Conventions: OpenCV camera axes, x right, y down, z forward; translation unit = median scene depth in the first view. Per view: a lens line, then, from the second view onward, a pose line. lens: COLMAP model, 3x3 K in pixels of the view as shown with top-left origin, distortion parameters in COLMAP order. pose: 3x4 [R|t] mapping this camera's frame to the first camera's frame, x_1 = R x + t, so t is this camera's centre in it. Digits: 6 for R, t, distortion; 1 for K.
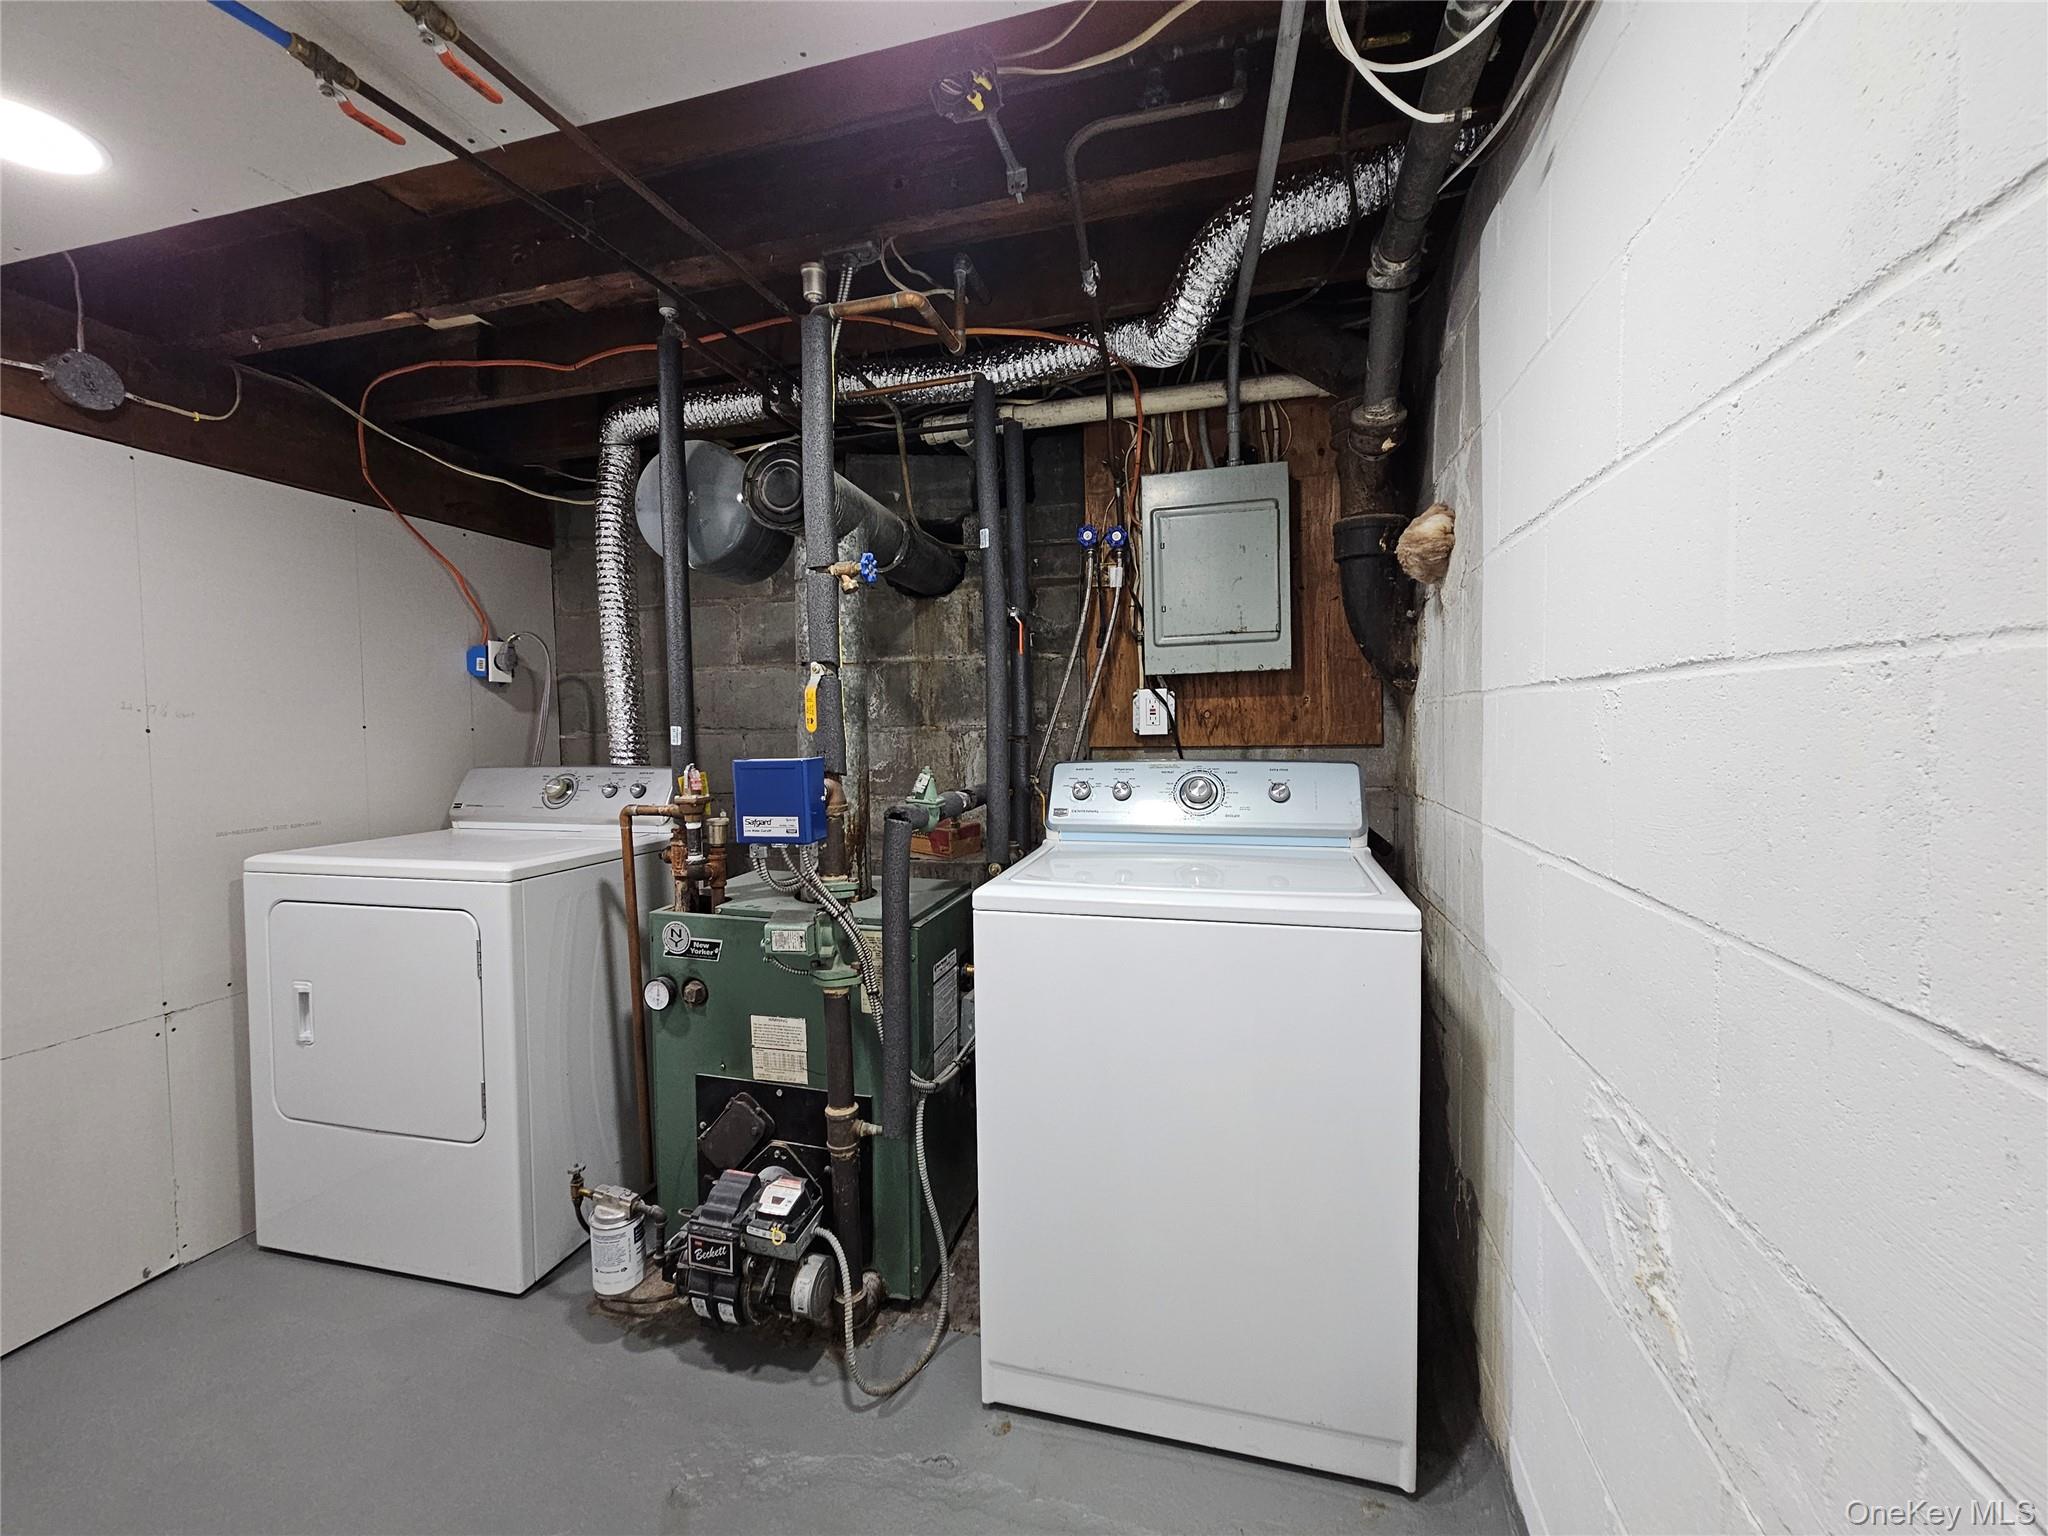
lens RADIAL K [[840.8, 0, 1019.5], [0, 840.8, 758.2], [0, 0, 1]] dist [-0.002087, 0.000563]
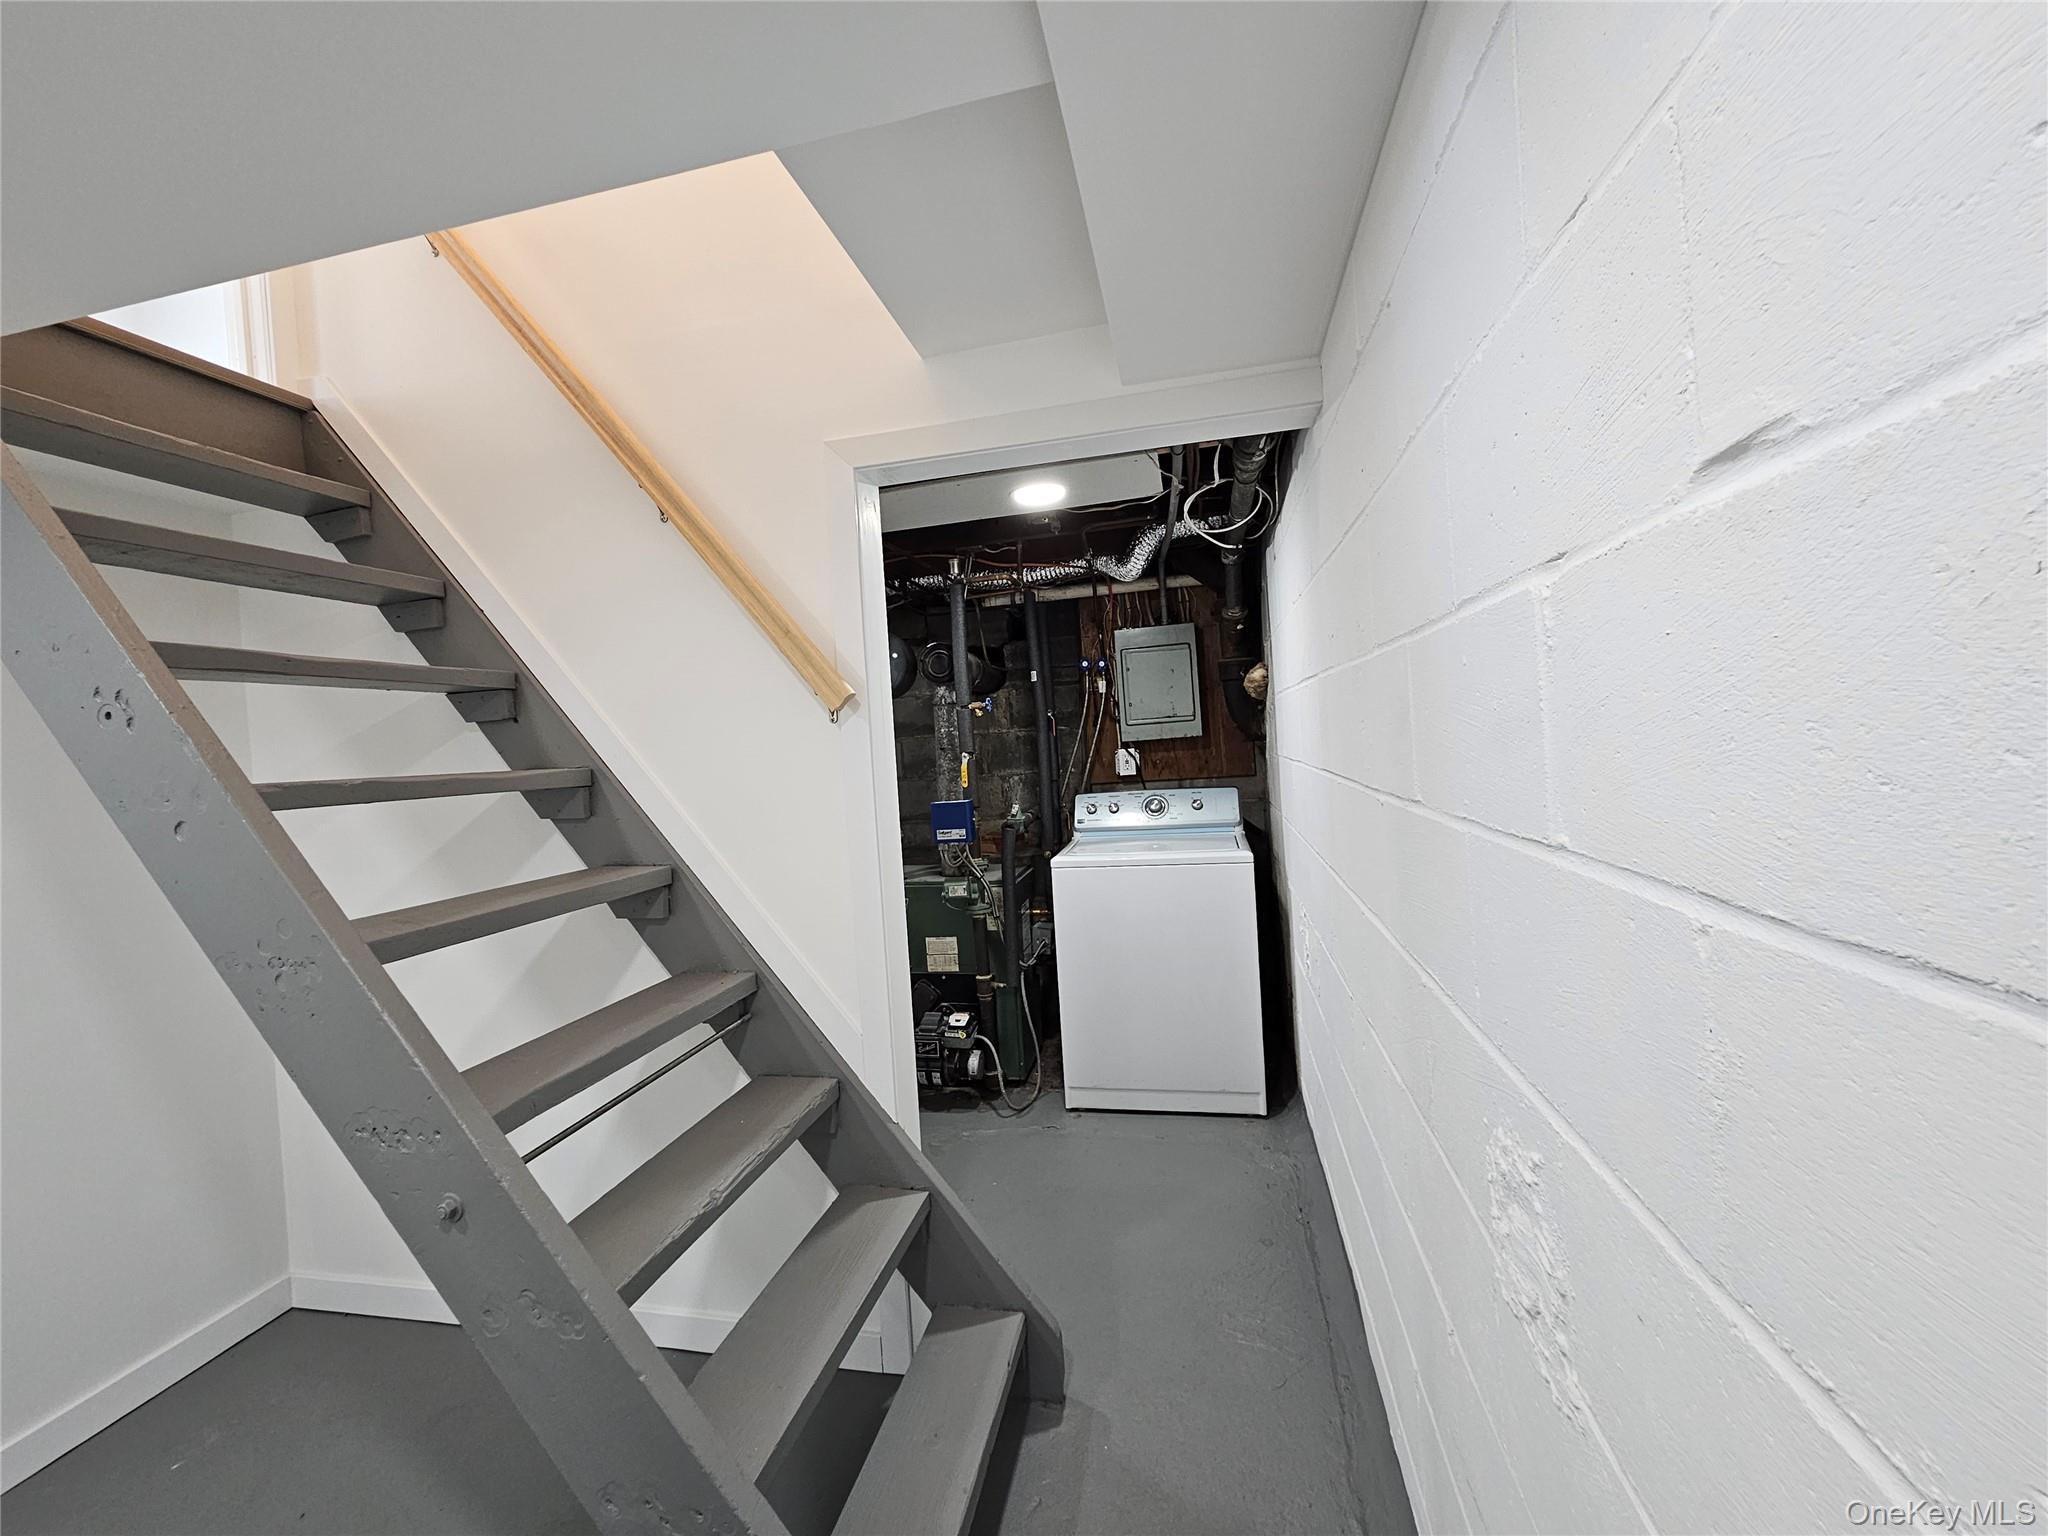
lens RADIAL K [[840.8, 0, 1024.2], [0, 840.8, 767.2], [0, 0, 1]] dist [-0.002087, 0.000563]
pose [[0.997326, -0.049563, 0.053709, -0.172343], [0.050290, 0.998659, -0.012269, -0.038948], [-0.053028, 0.014937, 0.998481, -0.848828]]
